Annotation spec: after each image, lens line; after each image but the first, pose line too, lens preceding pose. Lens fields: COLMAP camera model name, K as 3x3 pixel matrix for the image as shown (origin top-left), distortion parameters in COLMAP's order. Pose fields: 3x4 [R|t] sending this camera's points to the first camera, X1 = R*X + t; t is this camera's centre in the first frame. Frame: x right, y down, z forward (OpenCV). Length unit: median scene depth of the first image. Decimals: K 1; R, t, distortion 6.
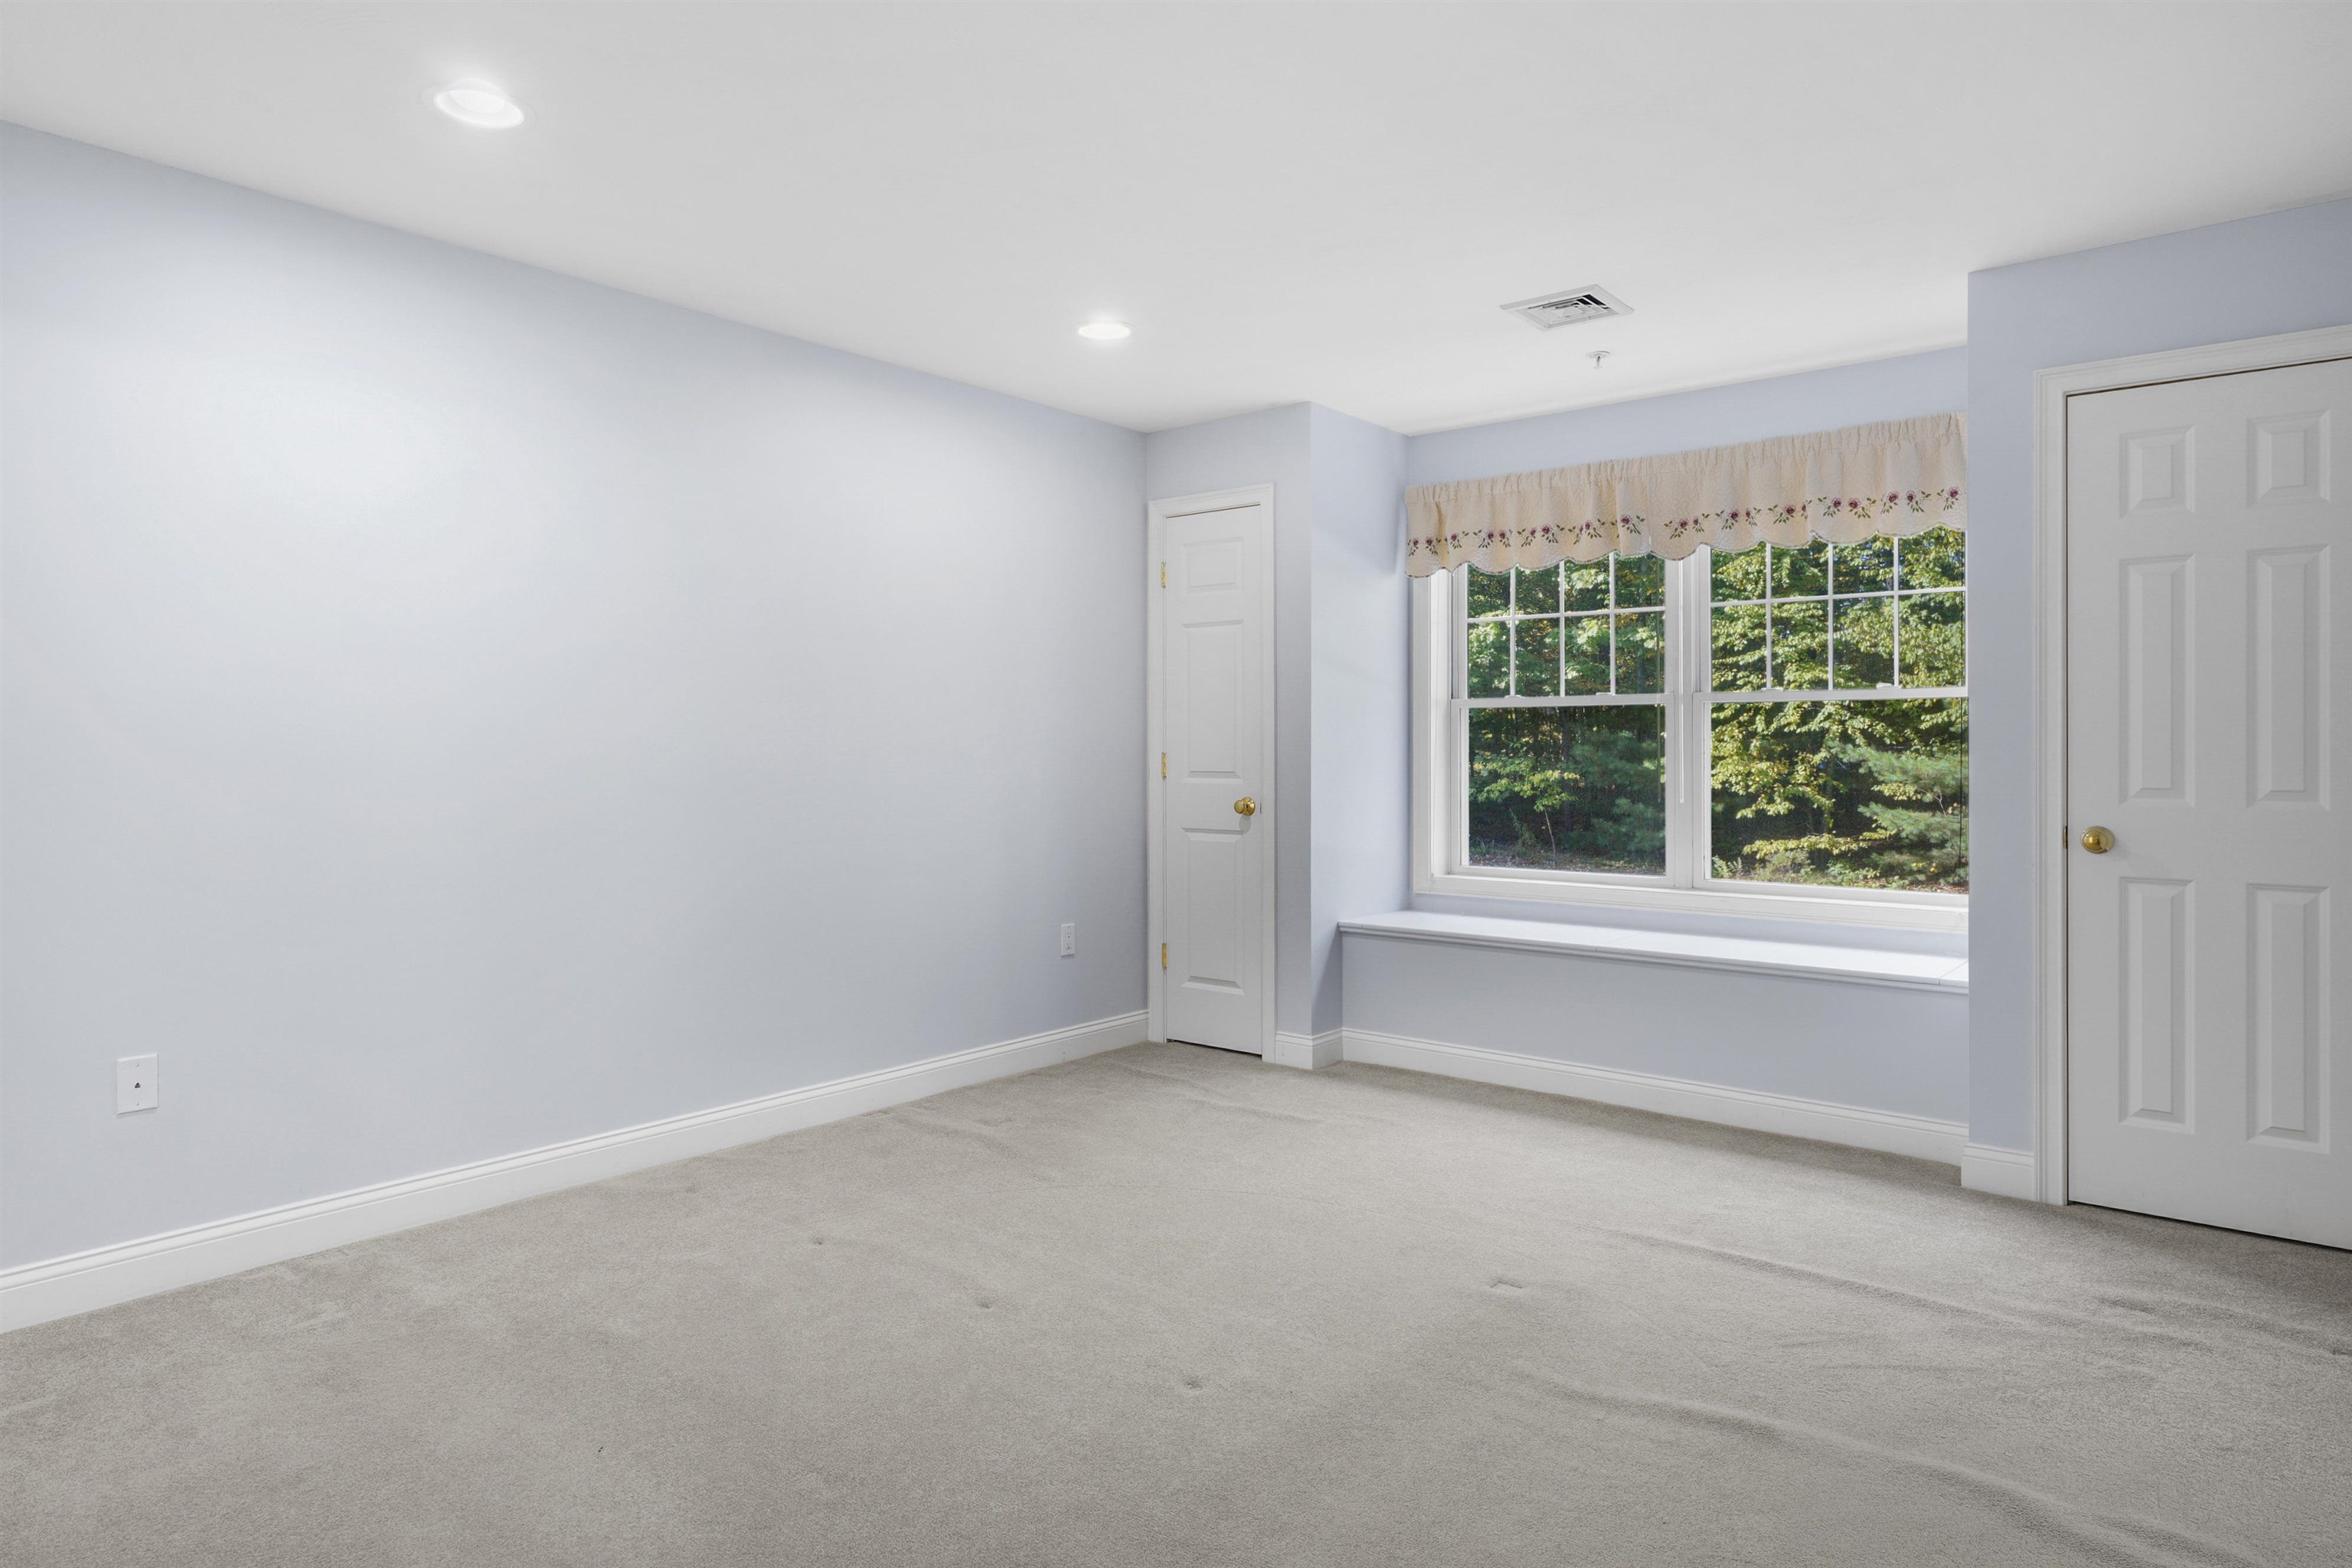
lens RADIAL K [[1348.7, 0, 1204.6], [0, 1348.7, 731.5], [0, 0, 1]] dist [0.007277, 0.000536]
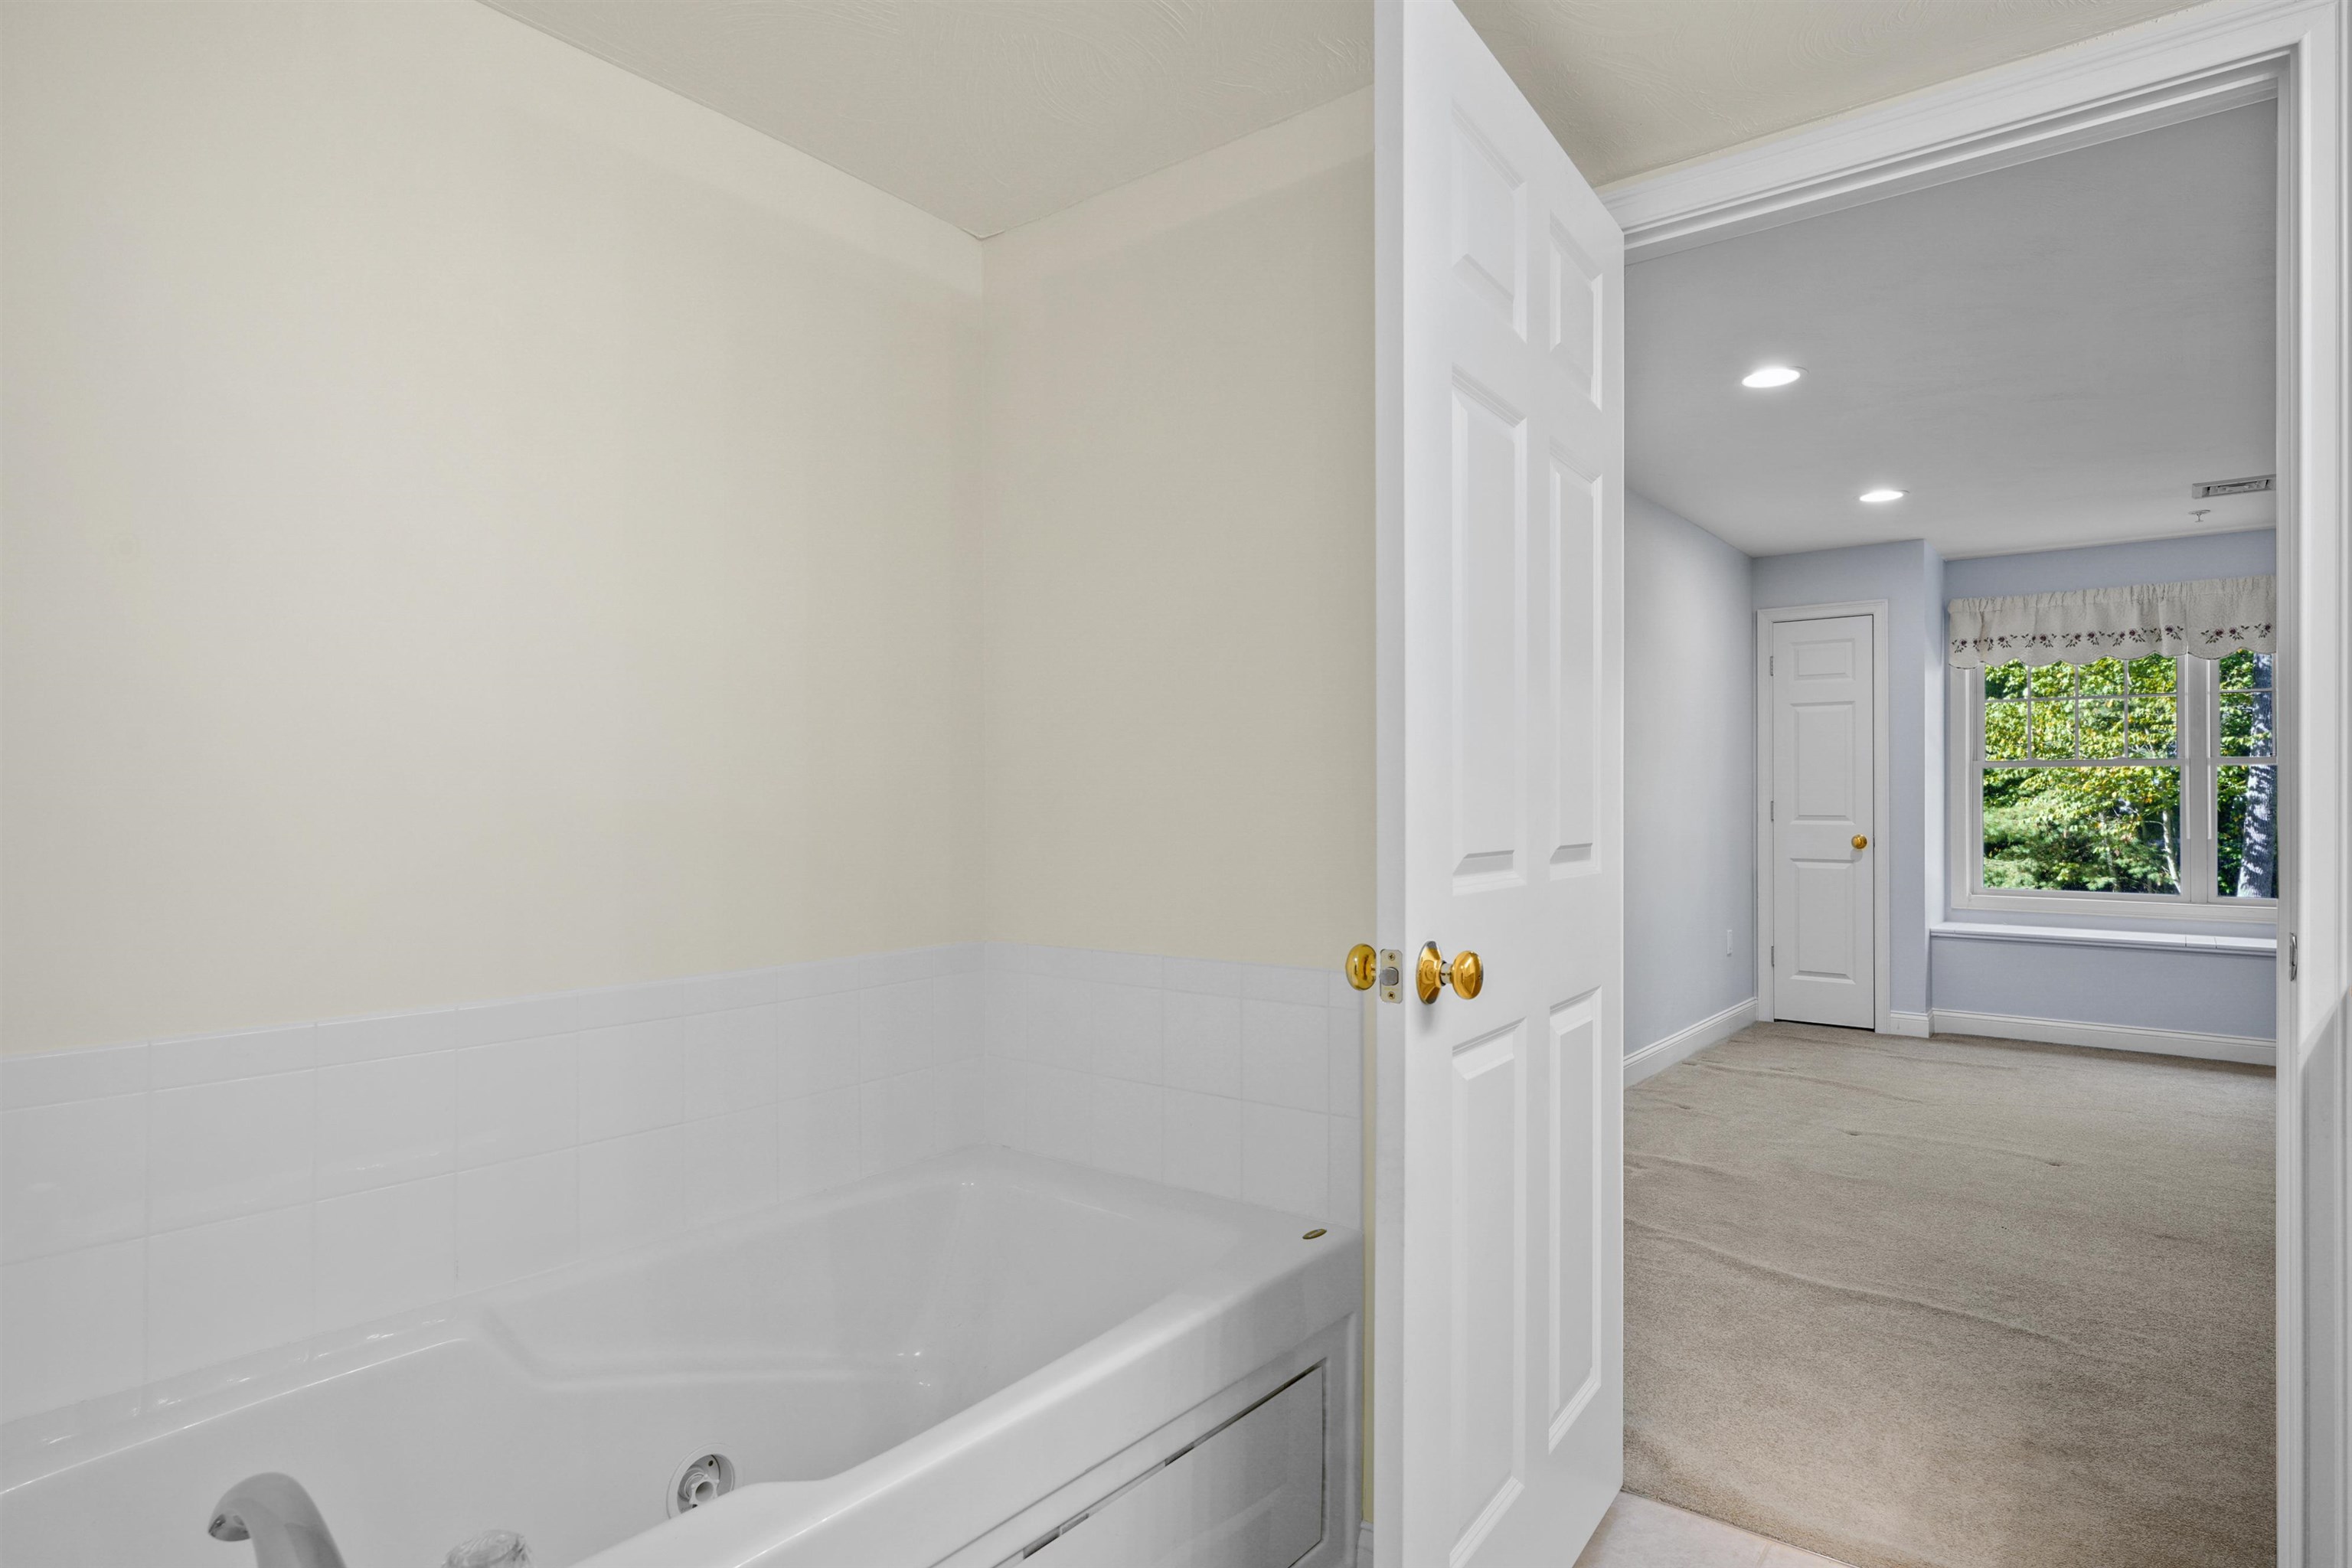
lens RADIAL K [[1293.3, 0, 1180.6], [0, 1293.3, 797.0], [0, 0, 1]] dist [-0.003986, 0.000001]
pose [[0.999987, 0.001373, 0.004875, -0.649835], [-0.001405, 0.999976, 0.006737, 0.003756], [-0.004866, -0.006744, 0.999965, -0.272811]]
